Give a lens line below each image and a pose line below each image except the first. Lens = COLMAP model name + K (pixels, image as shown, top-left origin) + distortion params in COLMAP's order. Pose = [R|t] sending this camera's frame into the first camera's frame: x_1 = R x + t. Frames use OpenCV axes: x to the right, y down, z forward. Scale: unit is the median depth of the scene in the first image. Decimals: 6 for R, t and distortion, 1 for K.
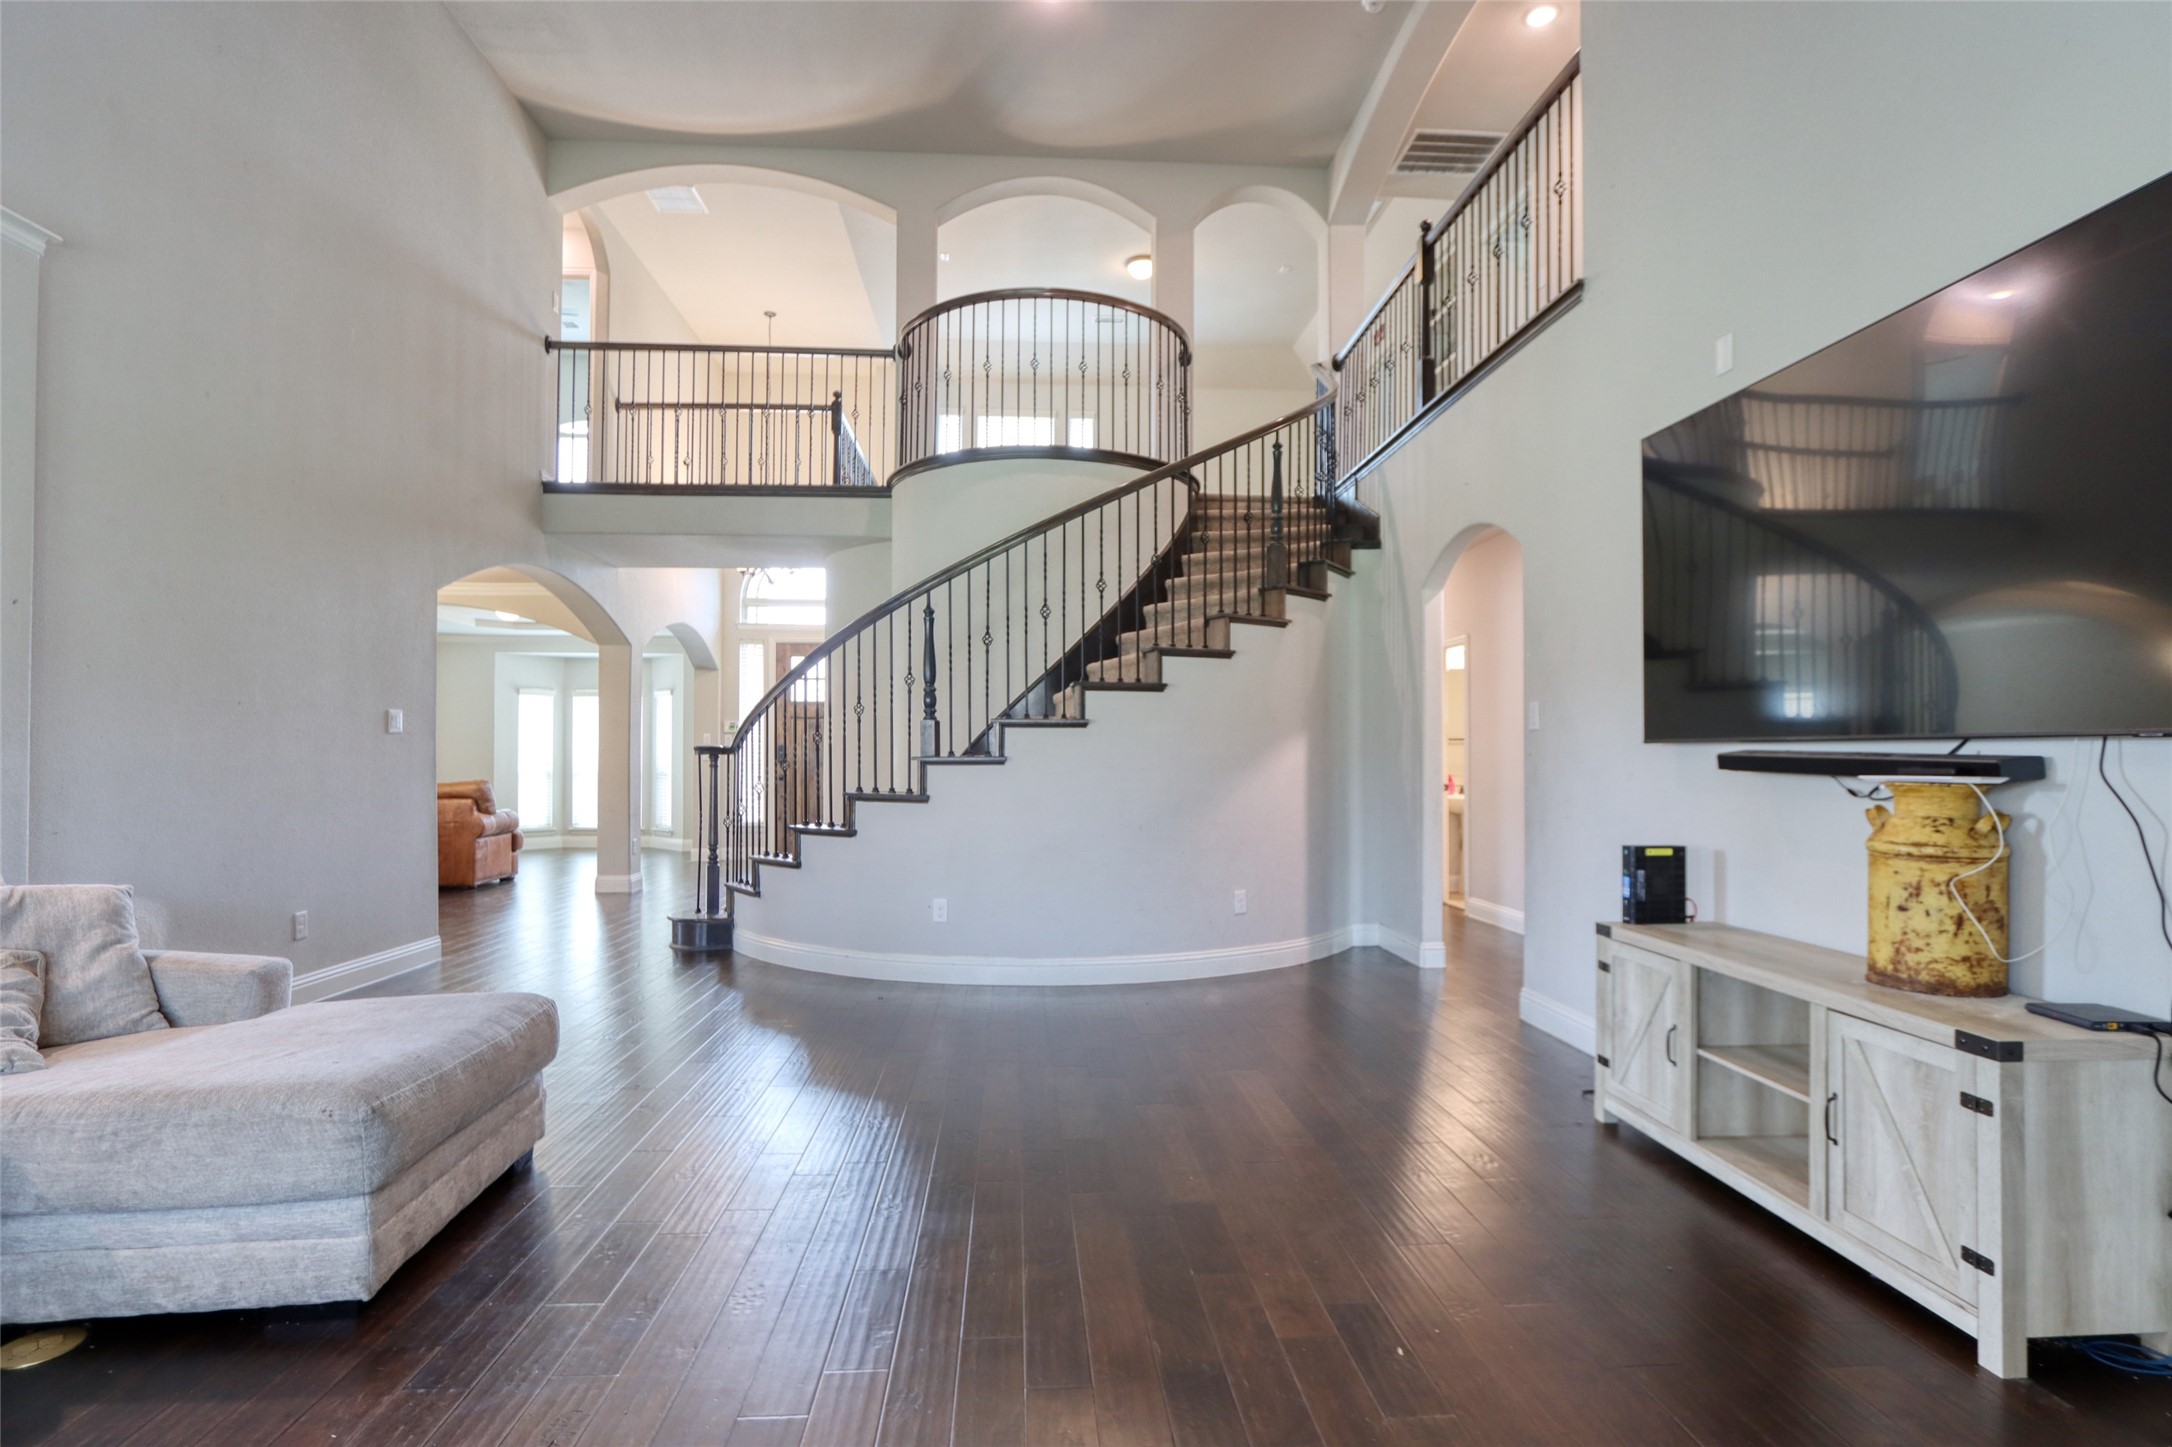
lens RADIAL K [[1082.2, 0, 1110.1], [0, 1082.2, 734.7], [0, 0, 1]] dist [-0.010332, -0.000558]
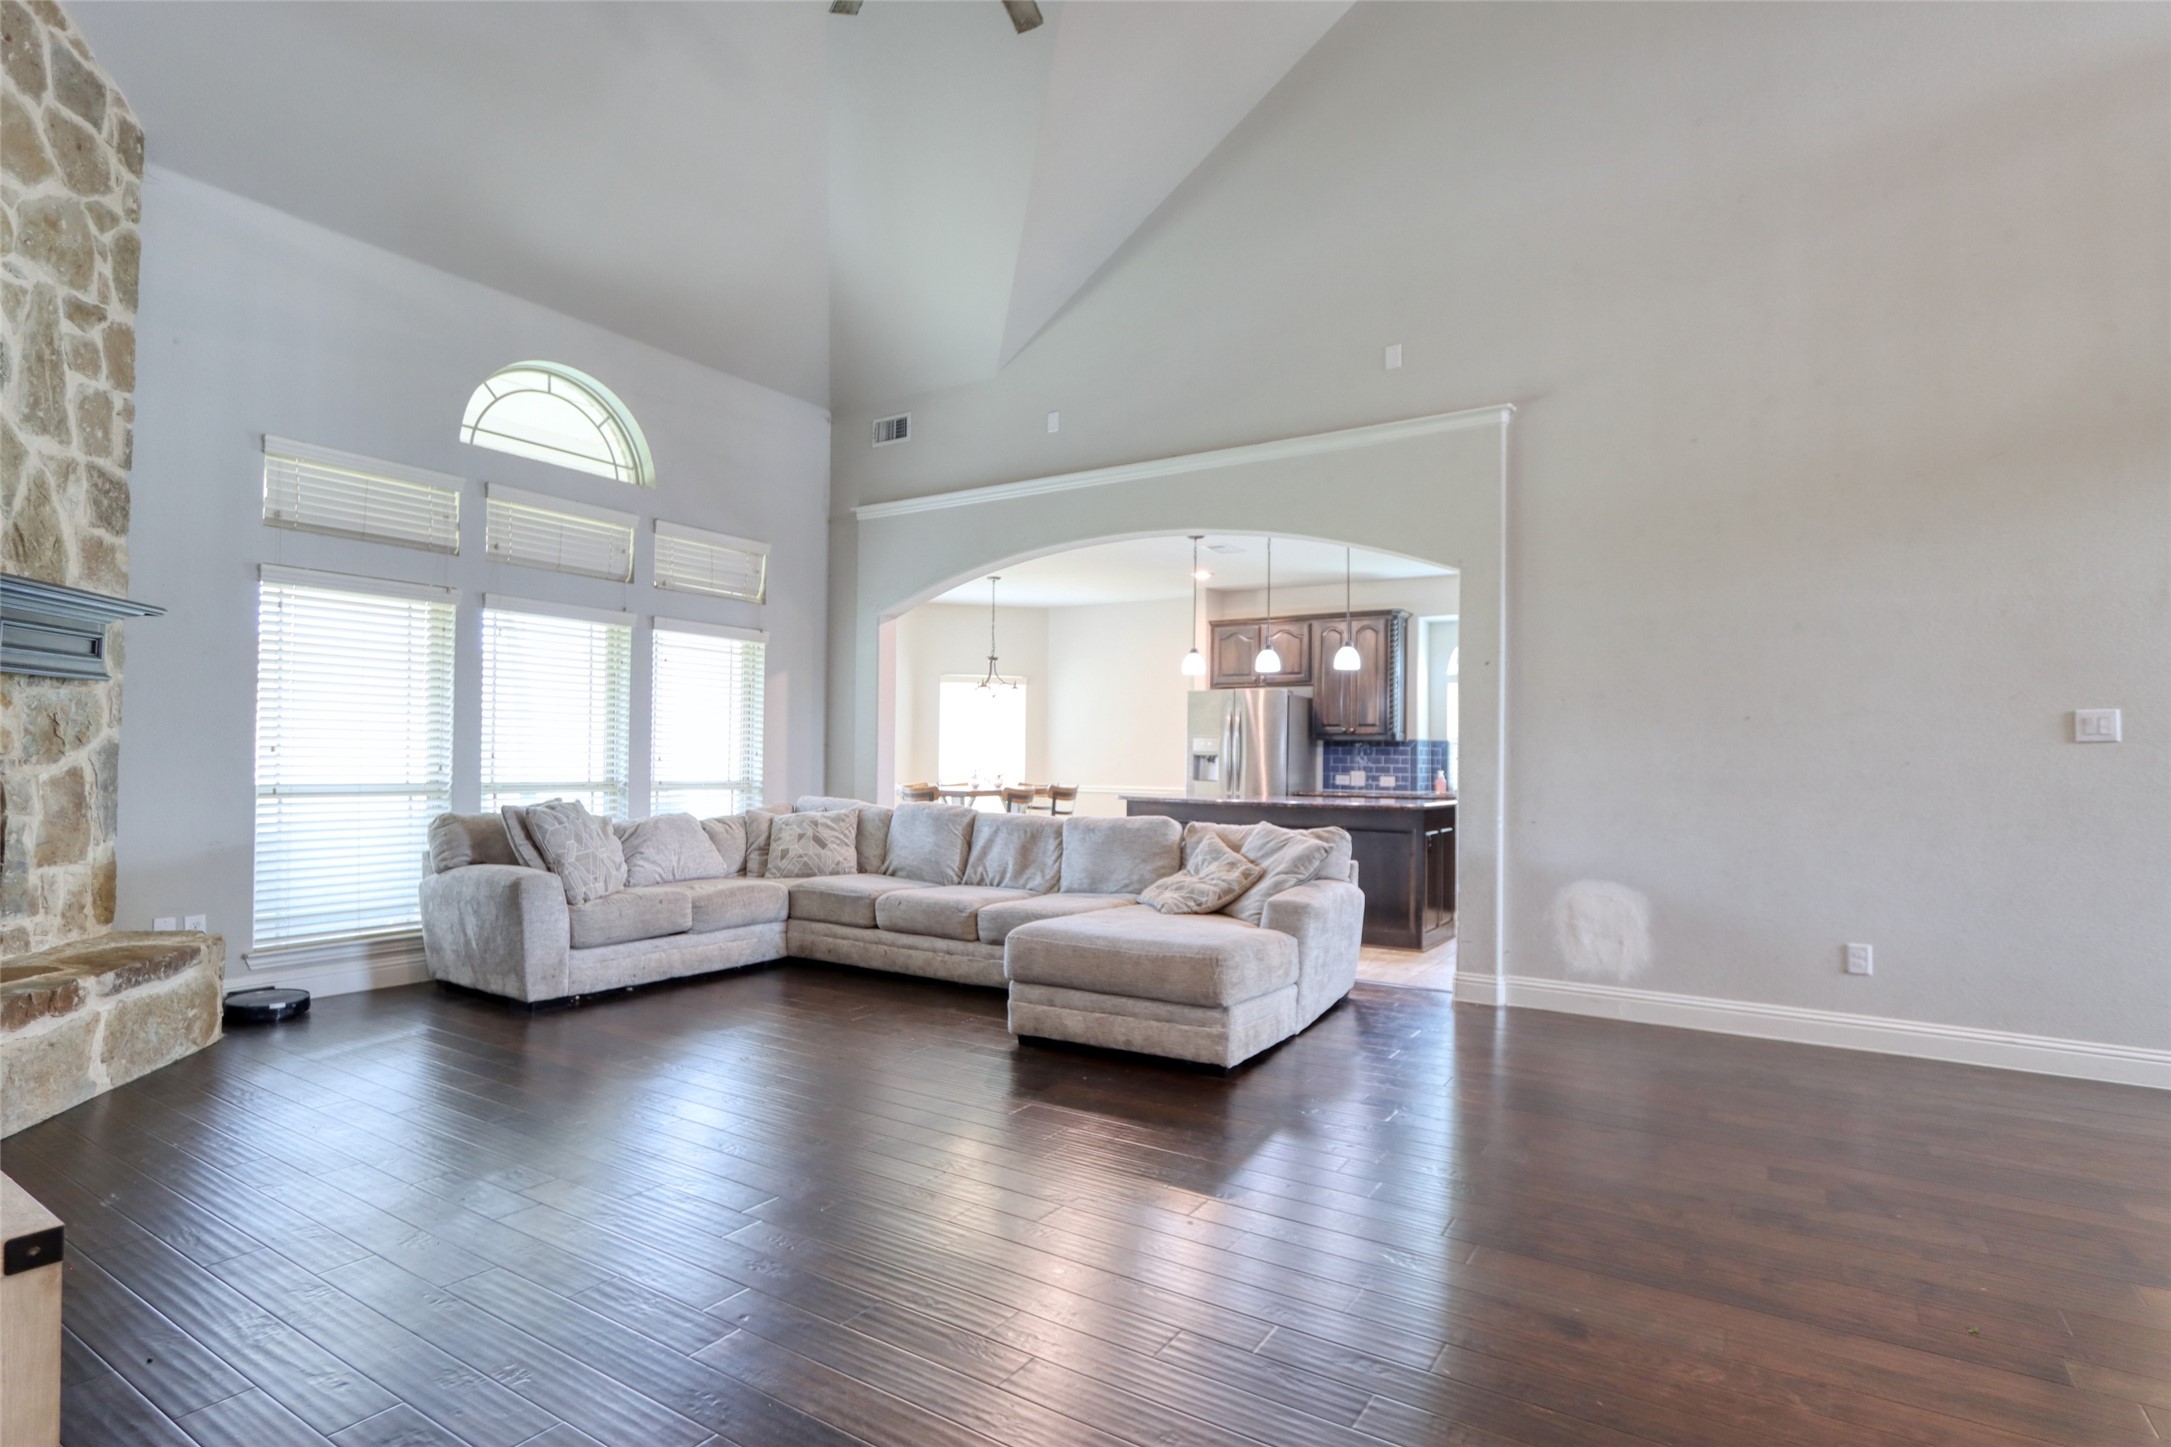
lens RADIAL K [[1081.7, 0, 1073.3], [0, 1081.7, 745.1], [0, 0, 1]] dist [-0.010332, -0.000558]
pose [[-0.606947, -0.014053, -0.794618, 0.297139], [0.001174, 0.999827, -0.018579, 0.012376], [0.794741, -0.012209, -0.606825, 0.835031]]
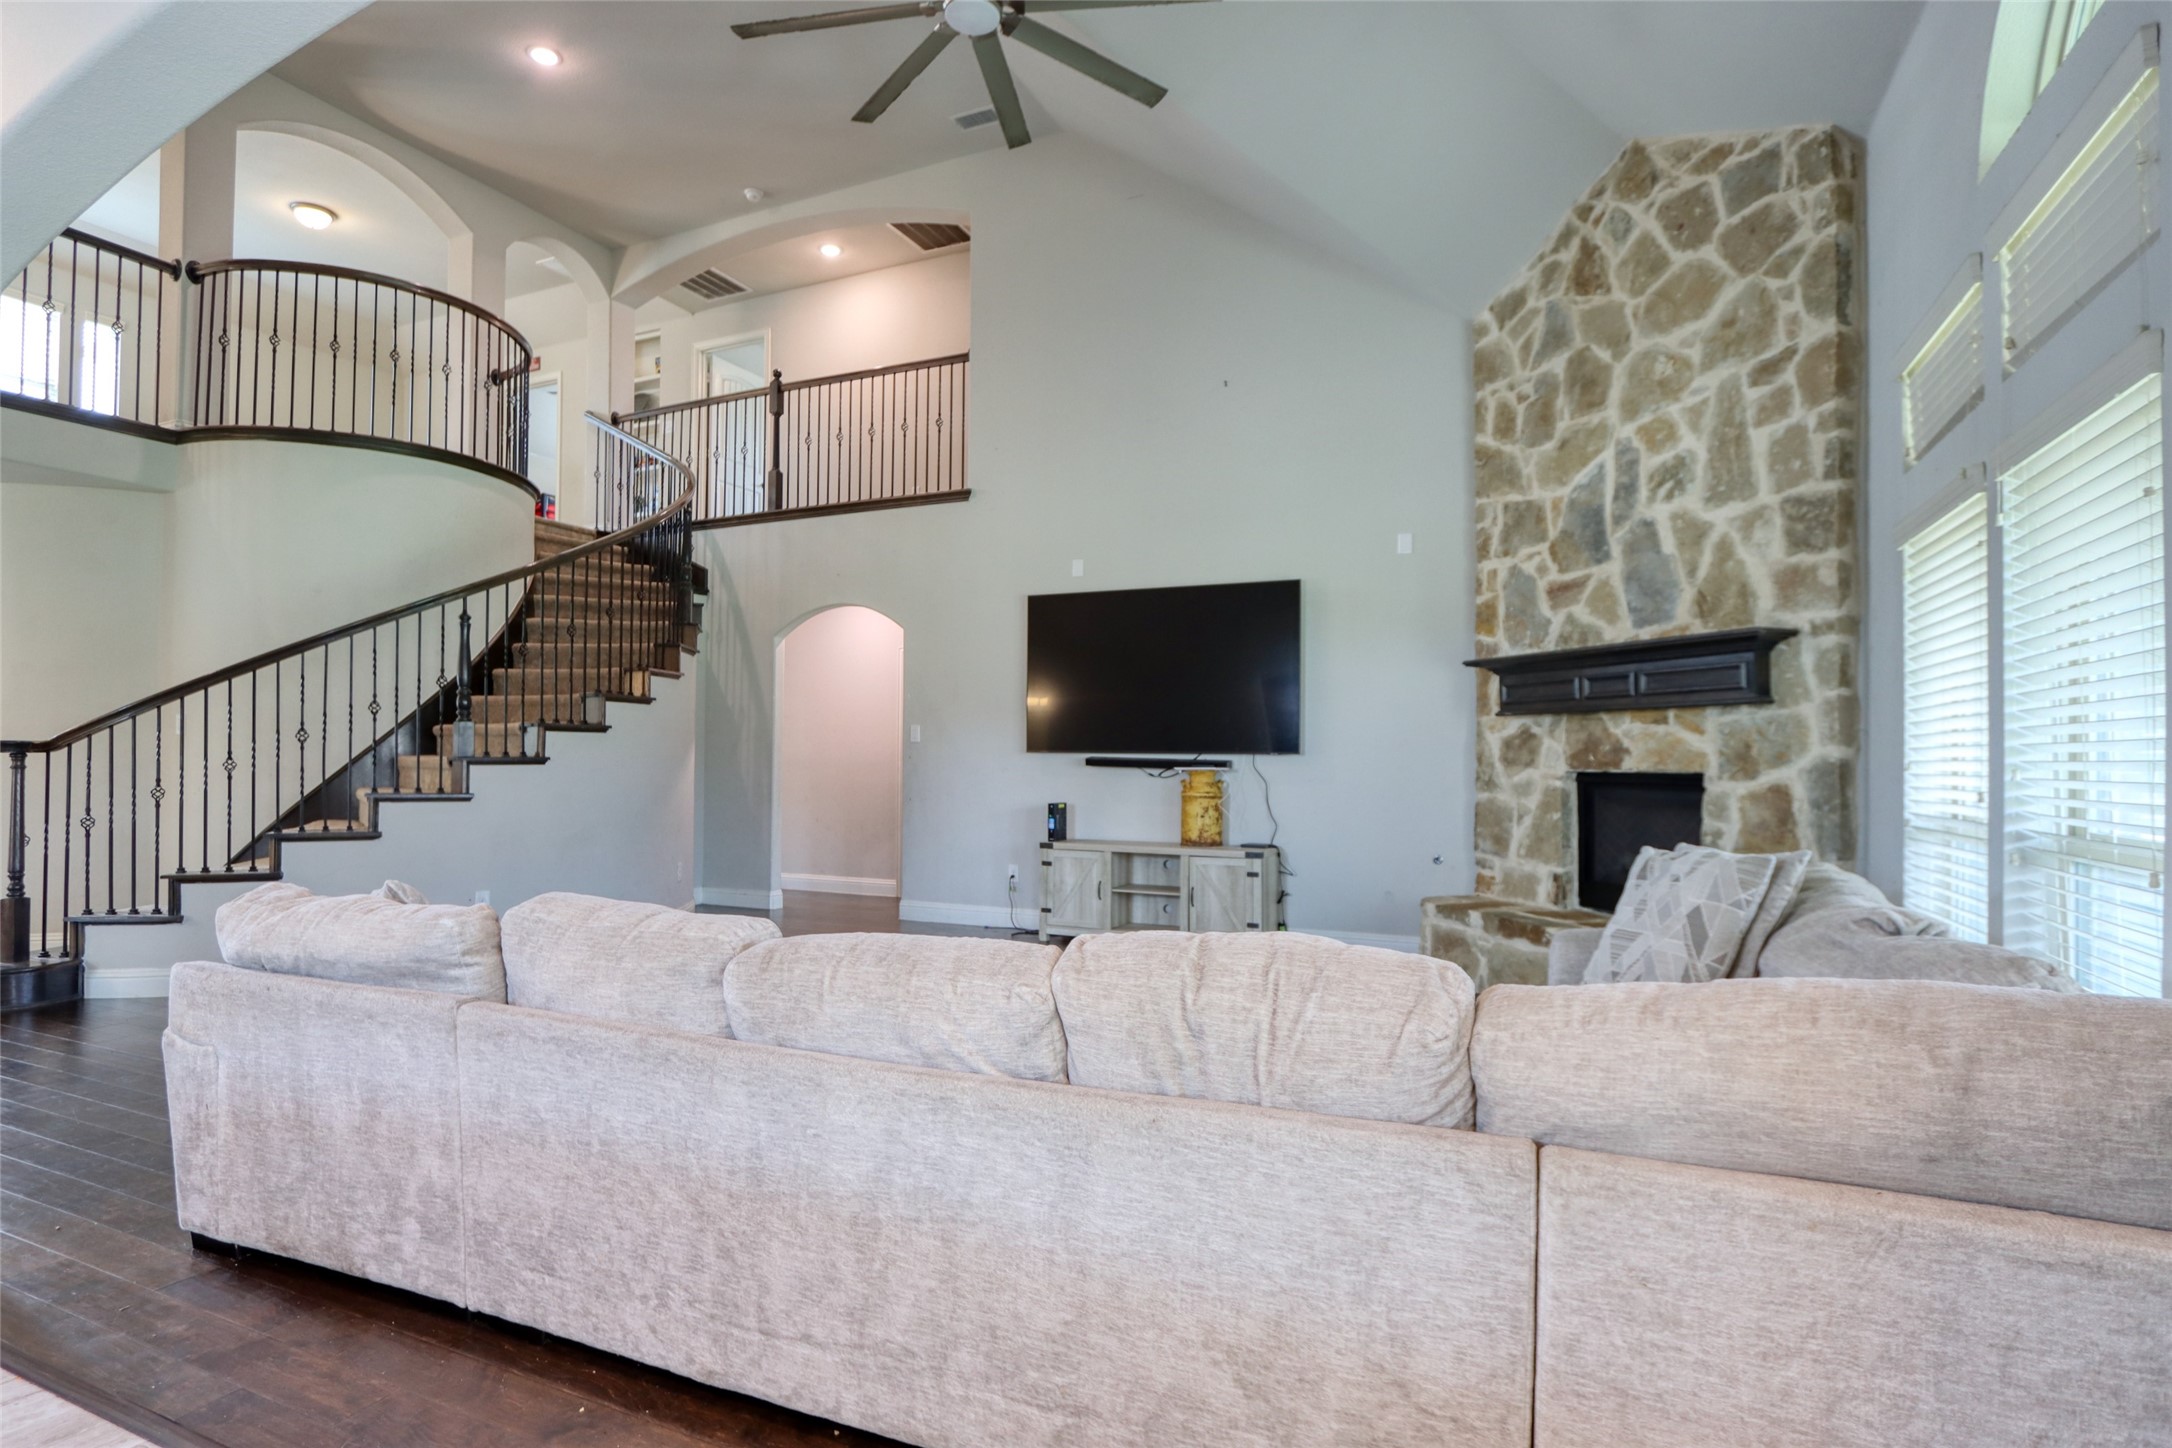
lens RADIAL K [[1082.2, 0, 1075.8], [0, 1082.2, 742.3], [0, 0, 1]] dist [-0.010332, -0.000558]
pose [[0.485607, 0.014488, 0.874057, -0.732801], [-0.022209, 0.999744, -0.004233, -0.002332], [-0.873895, -0.017356, 0.485804, -0.015081]]
